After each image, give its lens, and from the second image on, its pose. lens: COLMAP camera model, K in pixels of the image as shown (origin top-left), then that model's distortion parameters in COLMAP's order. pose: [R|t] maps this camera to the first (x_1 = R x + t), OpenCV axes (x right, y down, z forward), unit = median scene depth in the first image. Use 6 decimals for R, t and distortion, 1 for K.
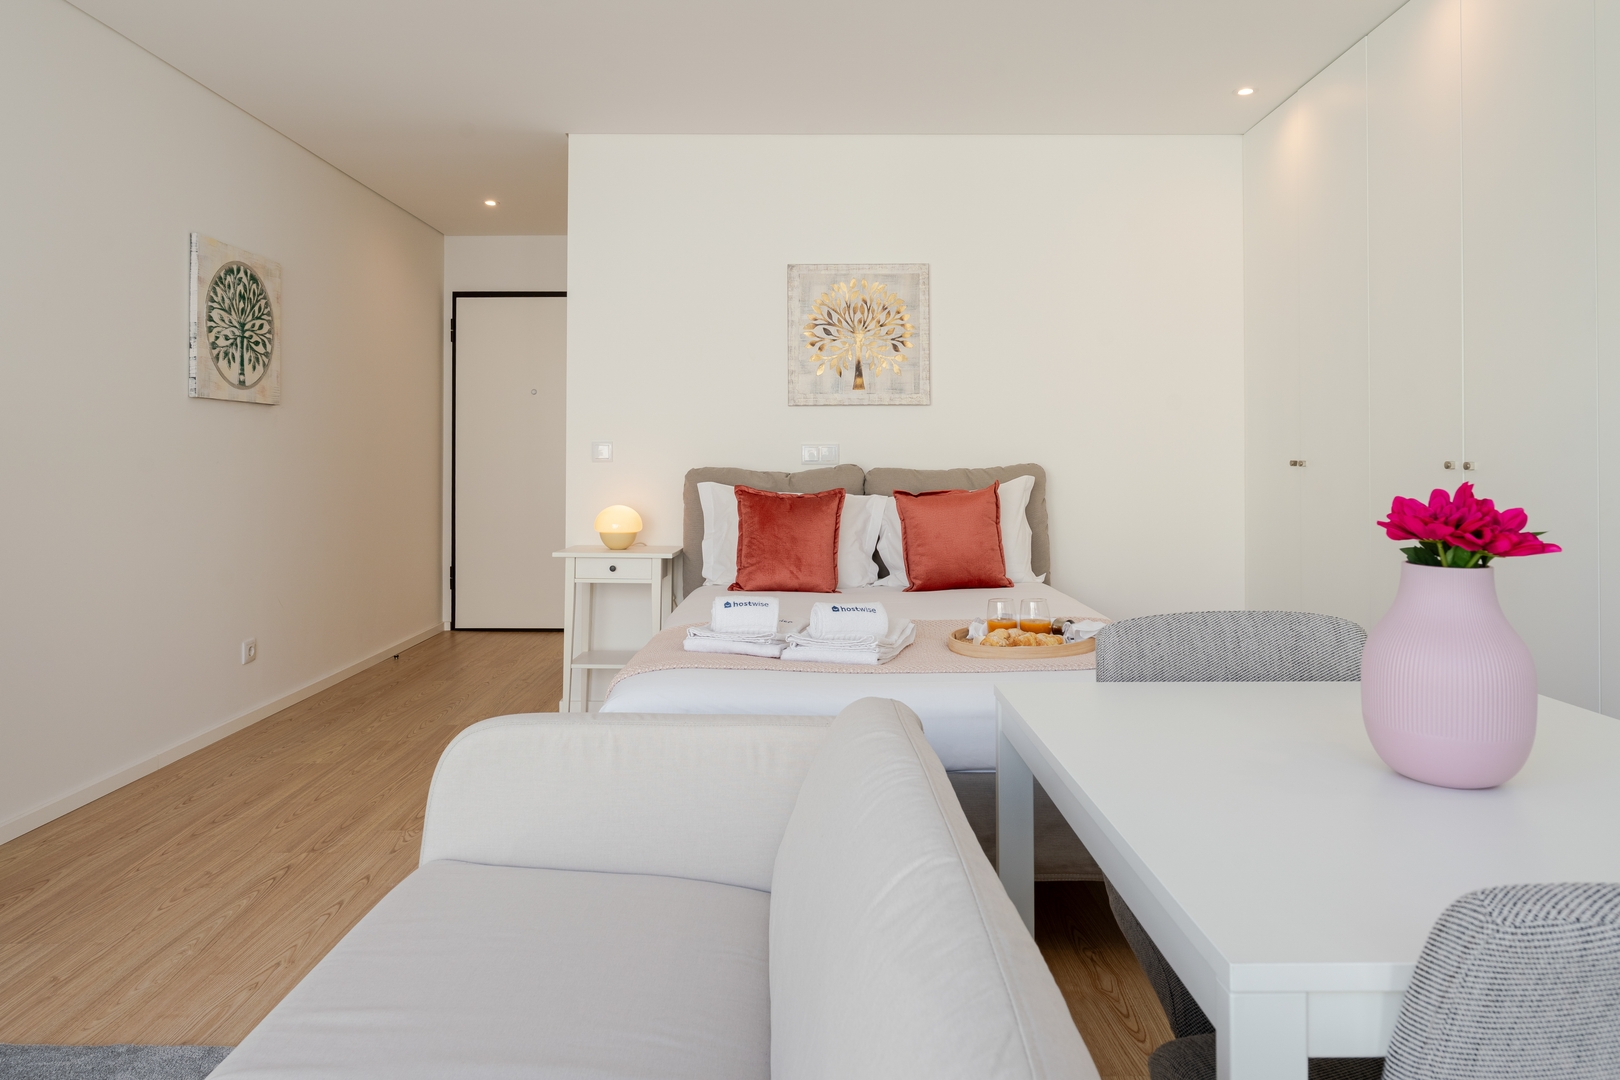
lens RADIAL K [[1049.5, 0, 822.0], [0, 1049.5, 443.4], [0, 0, 1]] dist [-0.006393, 0.007462]
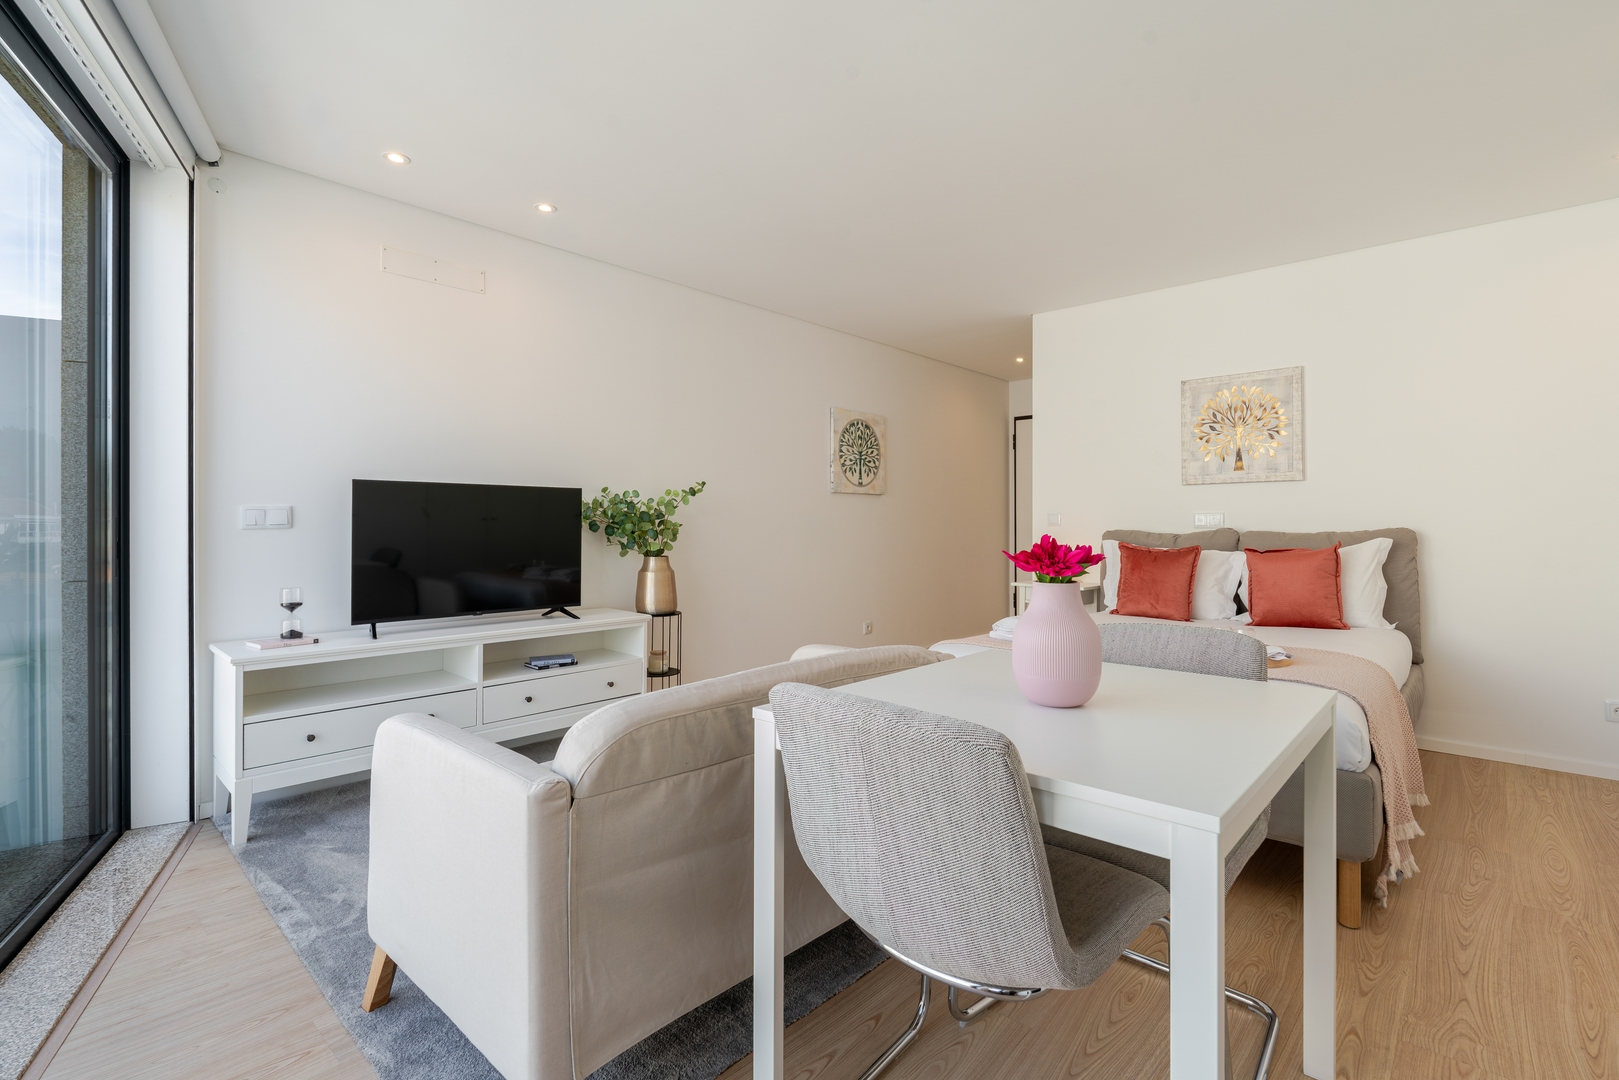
lens RADIAL K [[766.2, 0, 812.3], [0, 766.2, 518.5], [0, 0, 1]] dist [0.003258, 0.001359]
pose [[0.733256, -0.005823, -0.679928, 0.304029], [0.010446, 0.999942, 0.002702, 0.000027], [0.679872, -0.009084, 0.733274, -0.059118]]
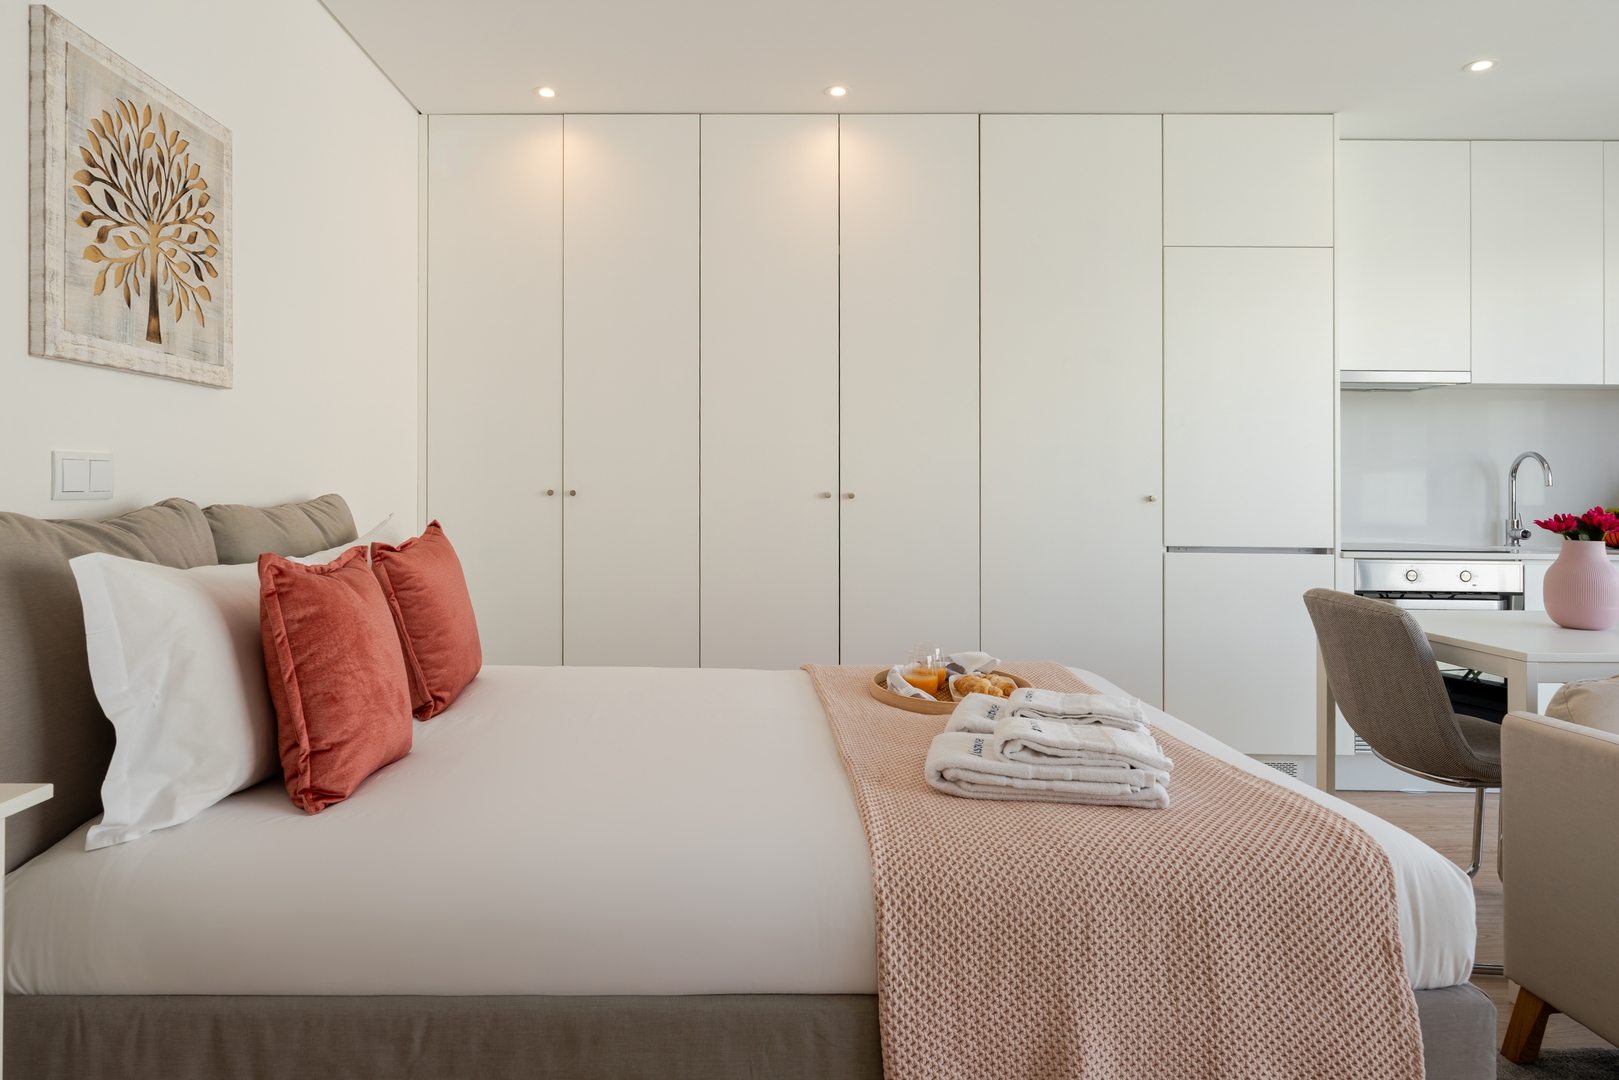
lens RADIAL K [[974.2, 0, 755.9], [0, 974.2, 482.4], [0, 0, 1]] dist [0.011170, -0.010411]
pose [[-0.021298, 0.003753, 0.999766, -0.429395], [-0.024312, 0.999695, -0.004271, 0.007996], [-0.999478, -0.024397, -0.021200, 0.761248]]
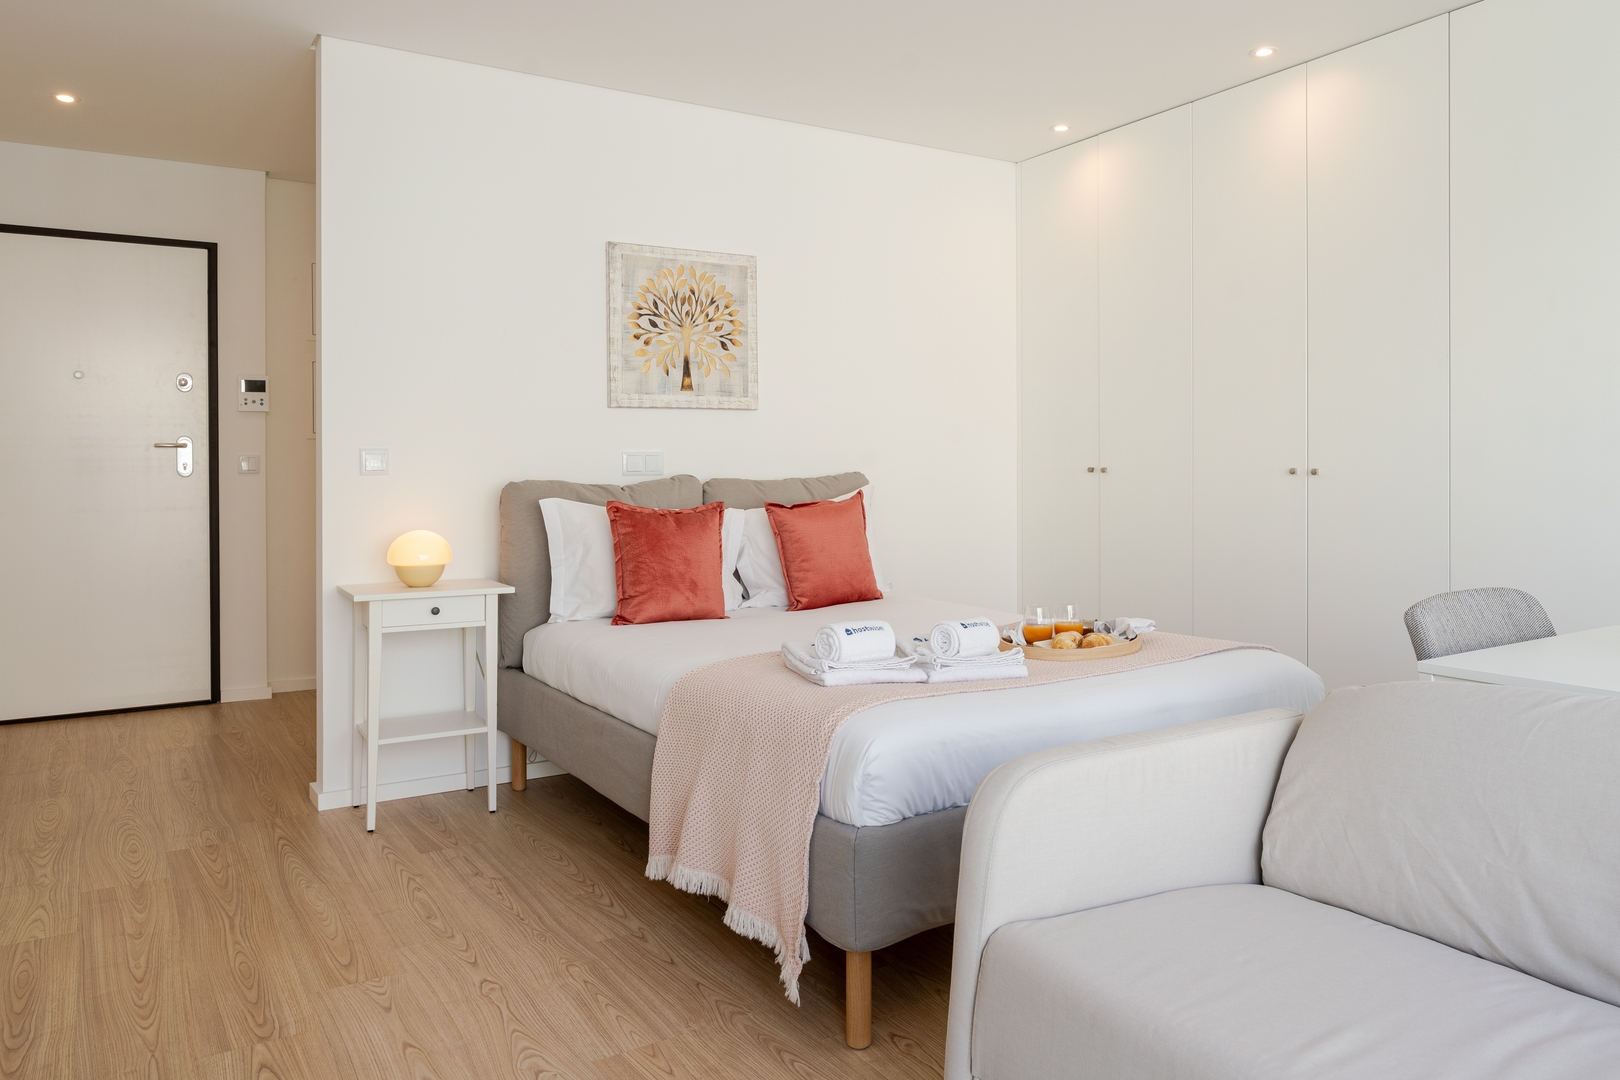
lens RADIAL K [[1166.0, 0, 876.0], [0, 1166.0, 462.6], [0, 0, 1]] dist [-0.014655, 0.014965]
pose [[0.829403, -0.005065, 0.558627, -0.398621], [-0.003405, 0.999894, 0.014122, -0.005007], [-0.558640, -0.013615, 0.829299, 0.093207]]
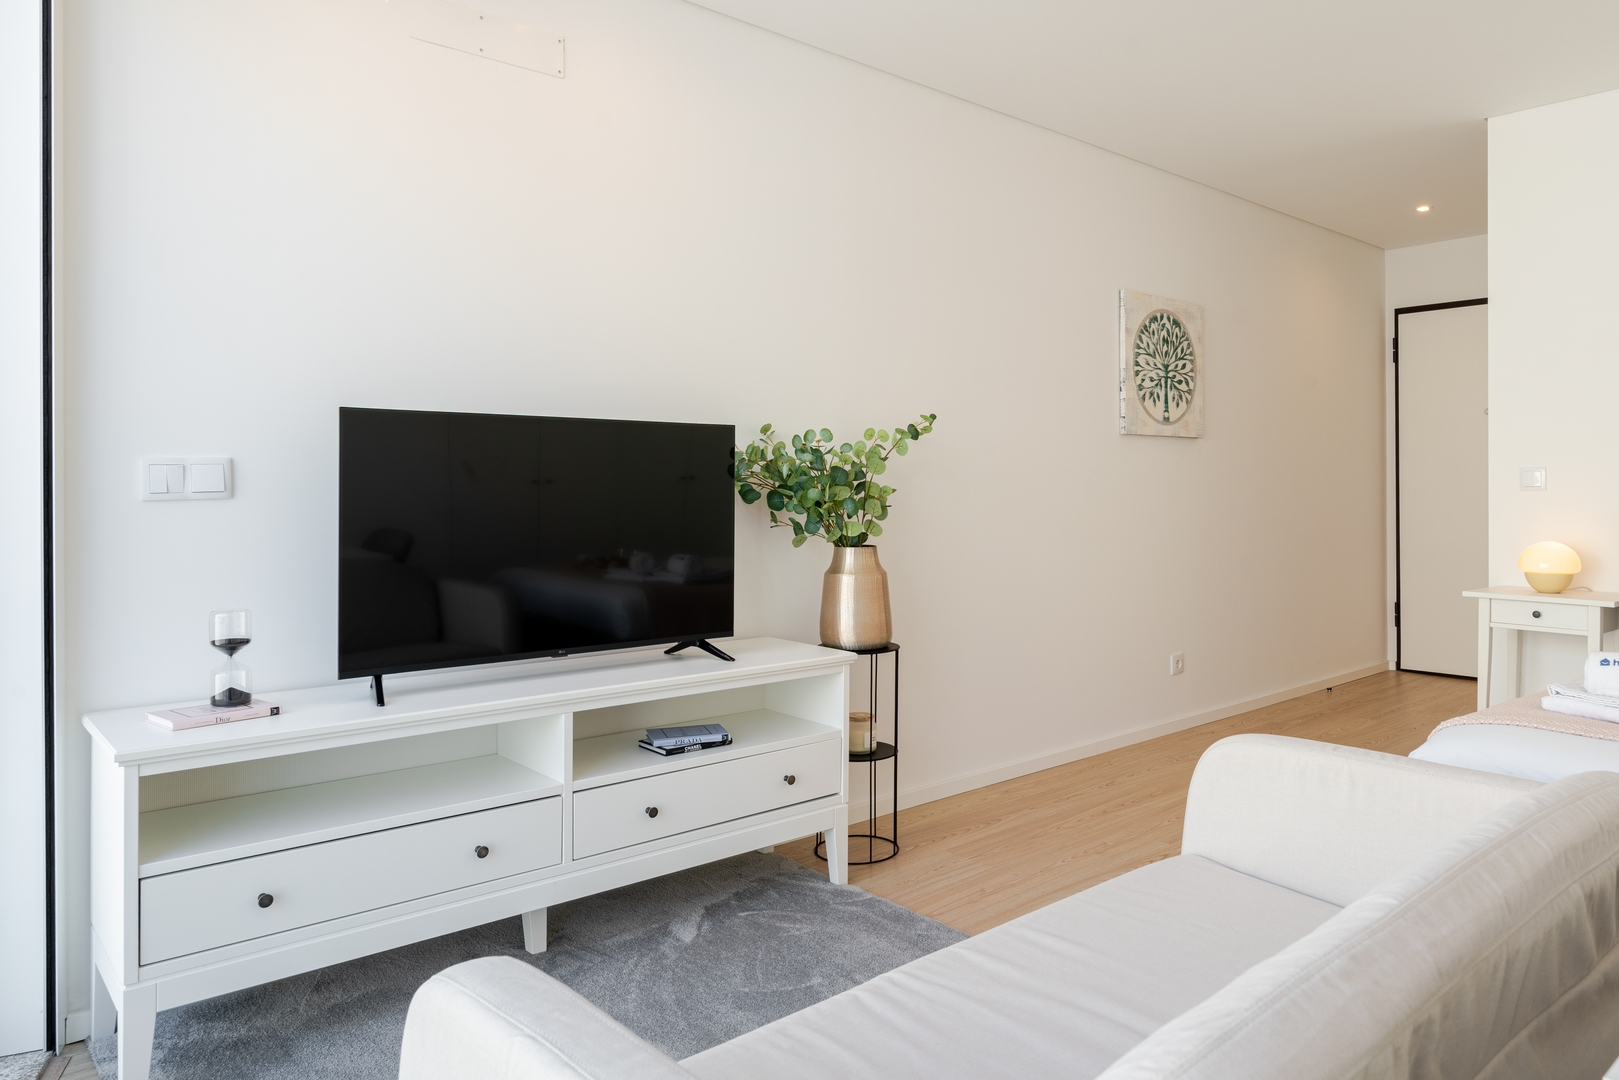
lens RADIAL K [[1118.0, 0, 908.1], [0, 1118.0, 481.7], [0, 0, 1]] dist [-0.003464, 0.010905]
pose [[0.688520, -0.006702, -0.725186, 0.107974], [0.013668, 0.999900, 0.003737, -0.000144], [0.725089, -0.012485, 0.688543, -0.005850]]
